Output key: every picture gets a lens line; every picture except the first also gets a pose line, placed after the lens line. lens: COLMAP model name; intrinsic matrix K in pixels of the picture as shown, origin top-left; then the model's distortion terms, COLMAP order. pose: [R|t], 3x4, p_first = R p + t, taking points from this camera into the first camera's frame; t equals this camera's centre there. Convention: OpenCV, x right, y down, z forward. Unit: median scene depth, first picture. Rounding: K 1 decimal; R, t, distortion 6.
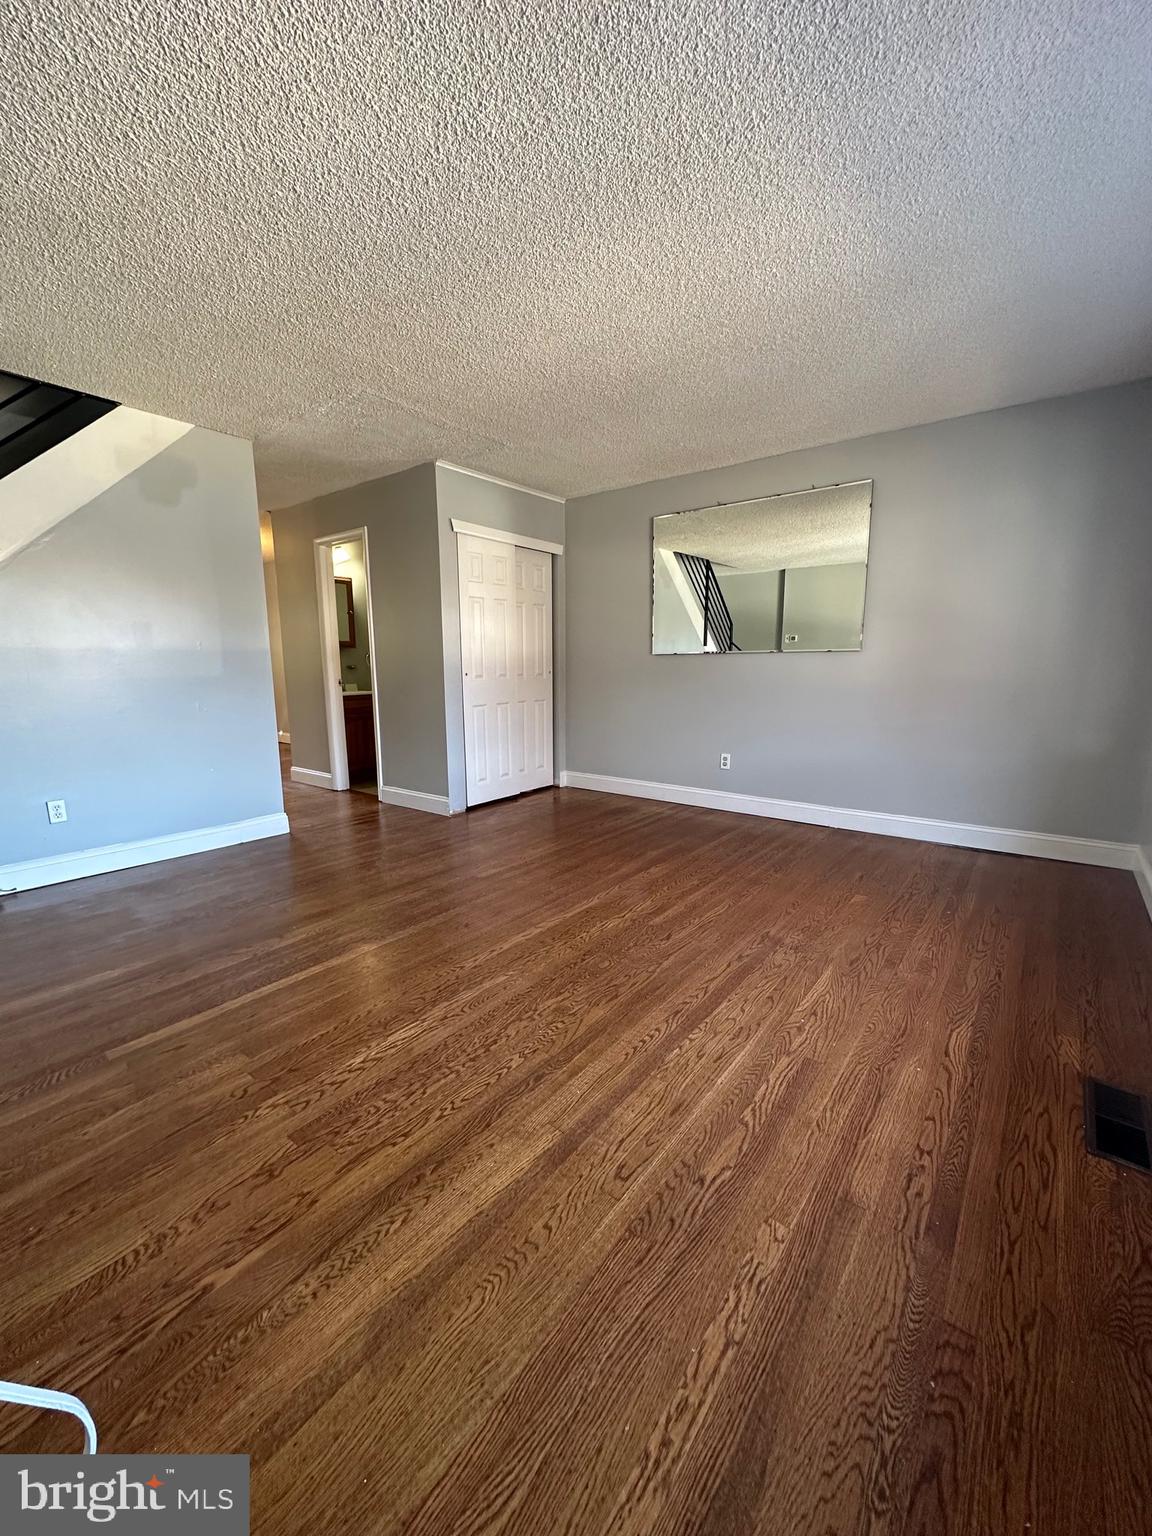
lens RADIAL K [[611.5, 0, 579.4], [0, 611.5, 766.8], [0, 0, 1]] dist [-0.003646, 0.001033]
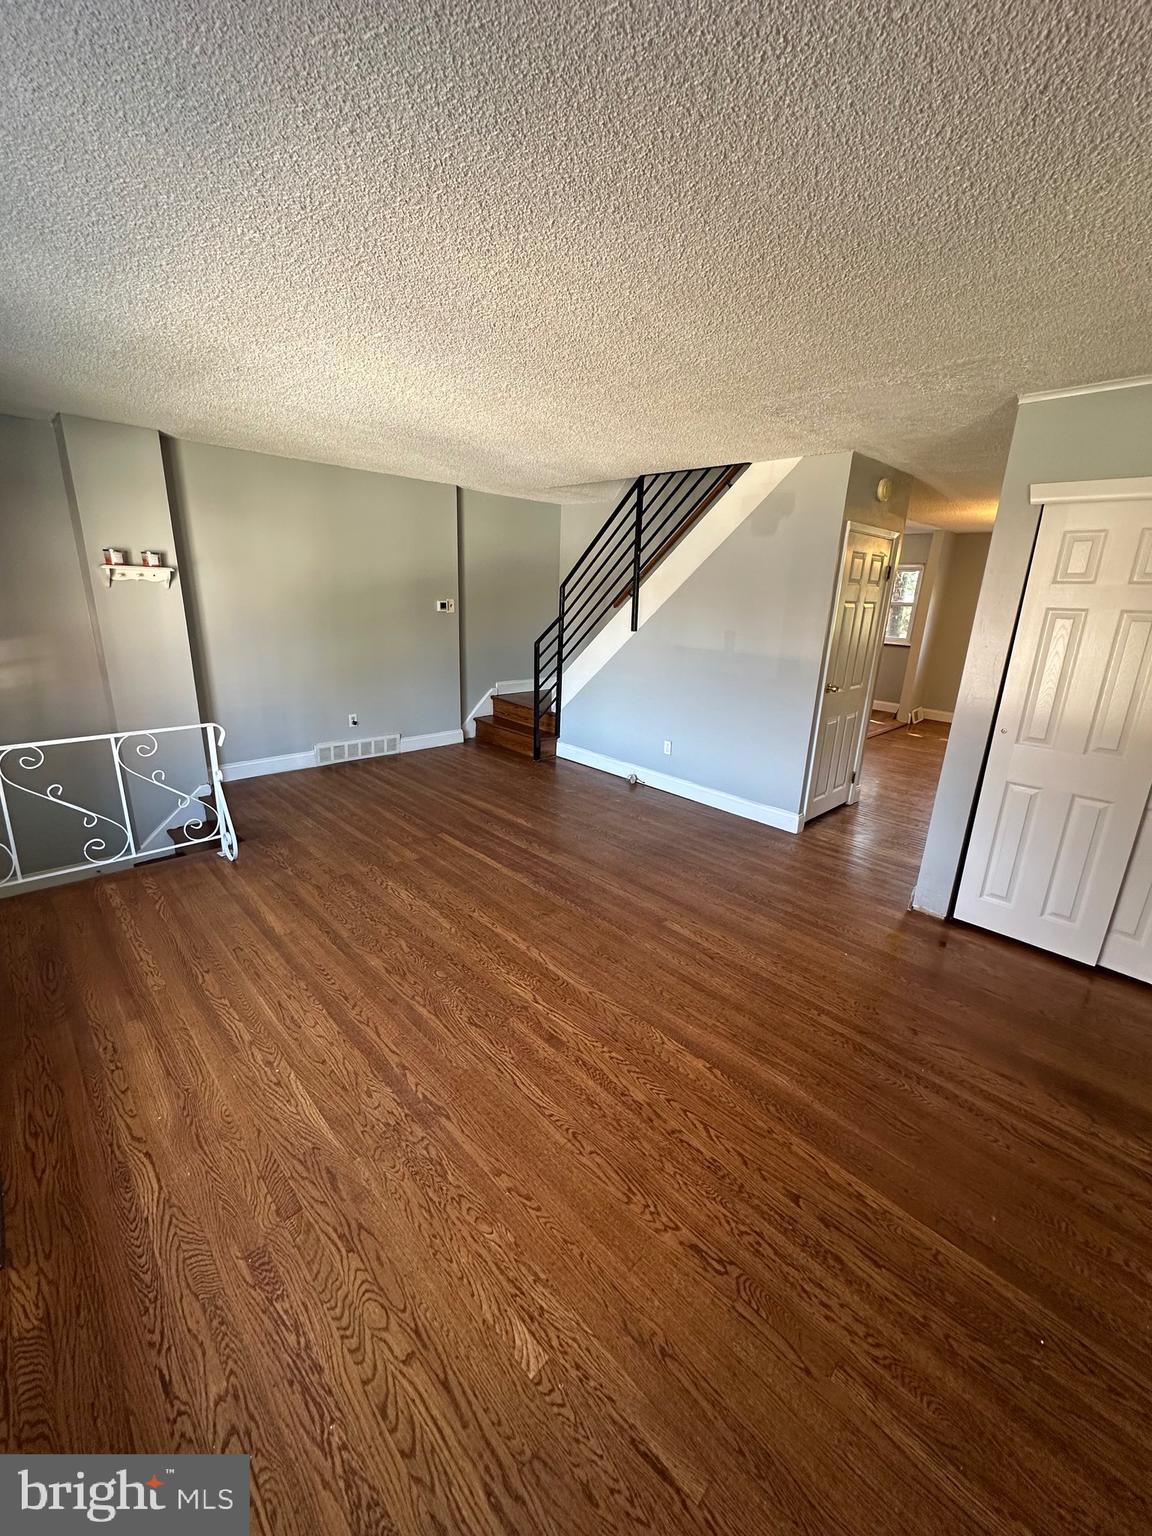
lens RADIAL K [[611.5, 0, 569.2], [0, 611.5, 766.7], [0, 0, 1]] dist [-0.003646, 0.001033]
pose [[-0.148836, 0.277047, -0.949259, 0.868174], [-0.202237, 0.931133, 0.303466, -0.381542], [0.967961, 0.237142, -0.082557, 1.093359]]
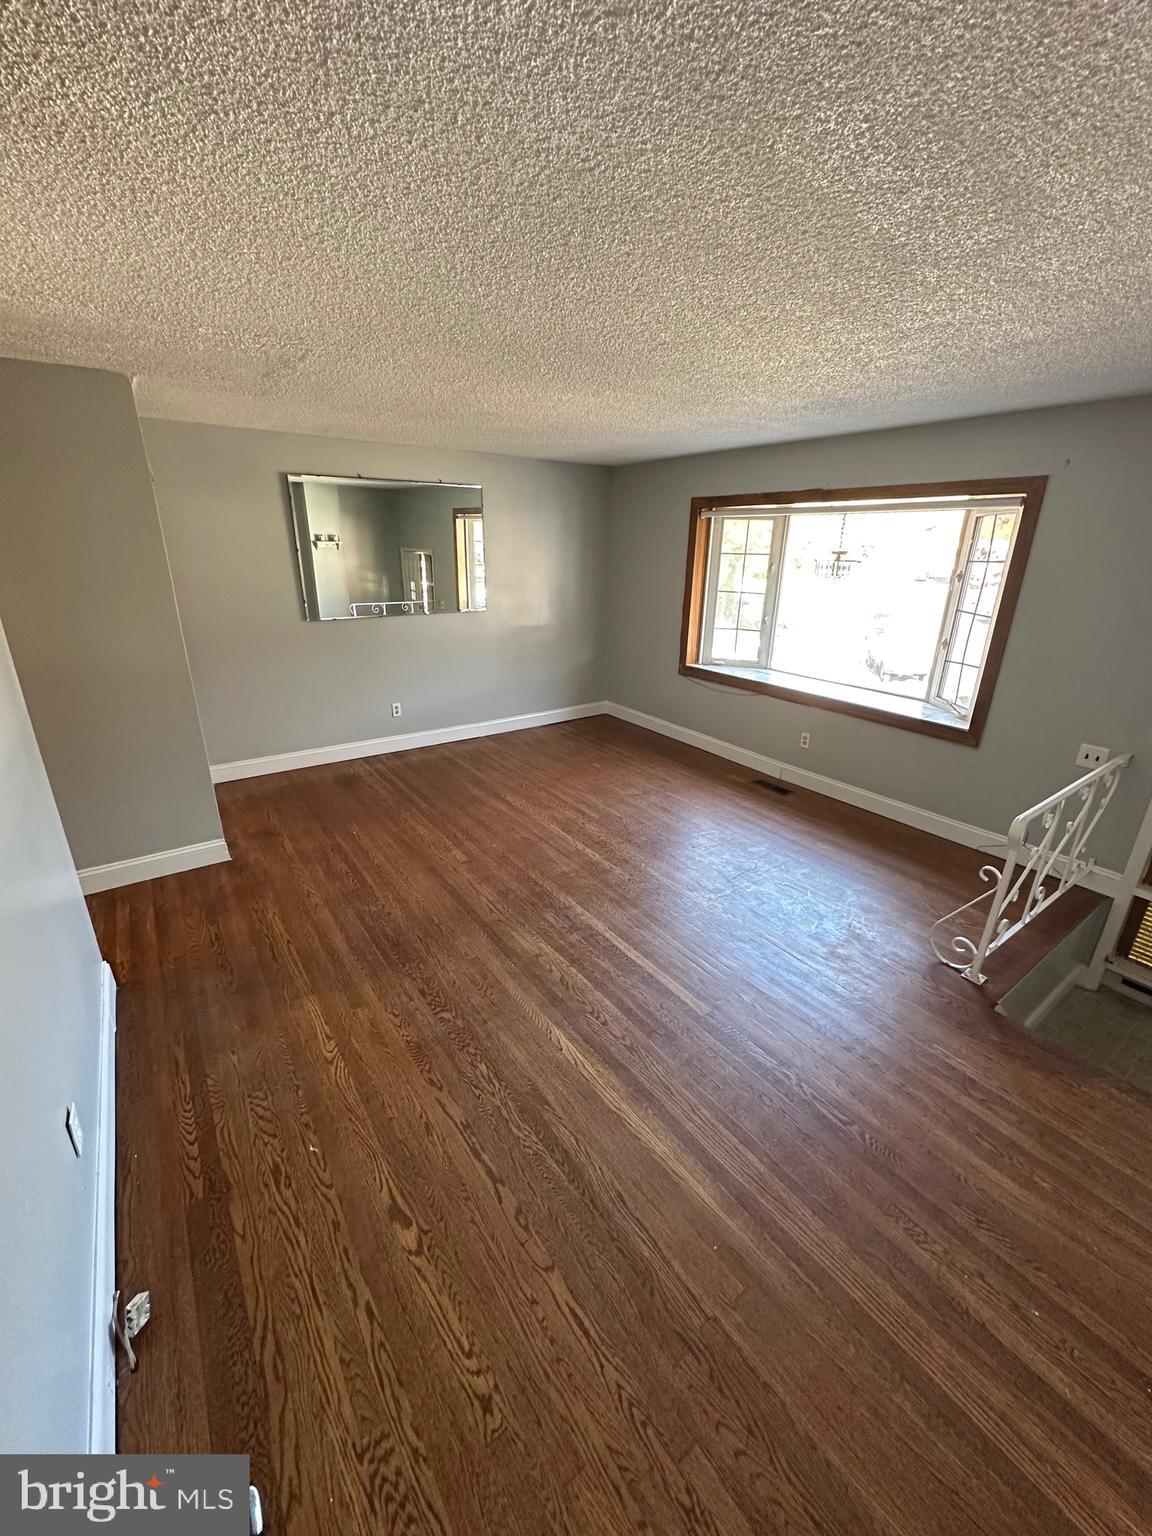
lens RADIAL K [[611.5, 0, 575.4], [0, 611.5, 773.4], [0, 0, 1]] dist [-0.003646, 0.001033]
pose [[0.290136, -0.331890, 0.897591, -1.323290], [0.140887, 0.942530, 0.302967, -0.351384], [-0.946558, 0.038557, 0.320221, 0.554305]]
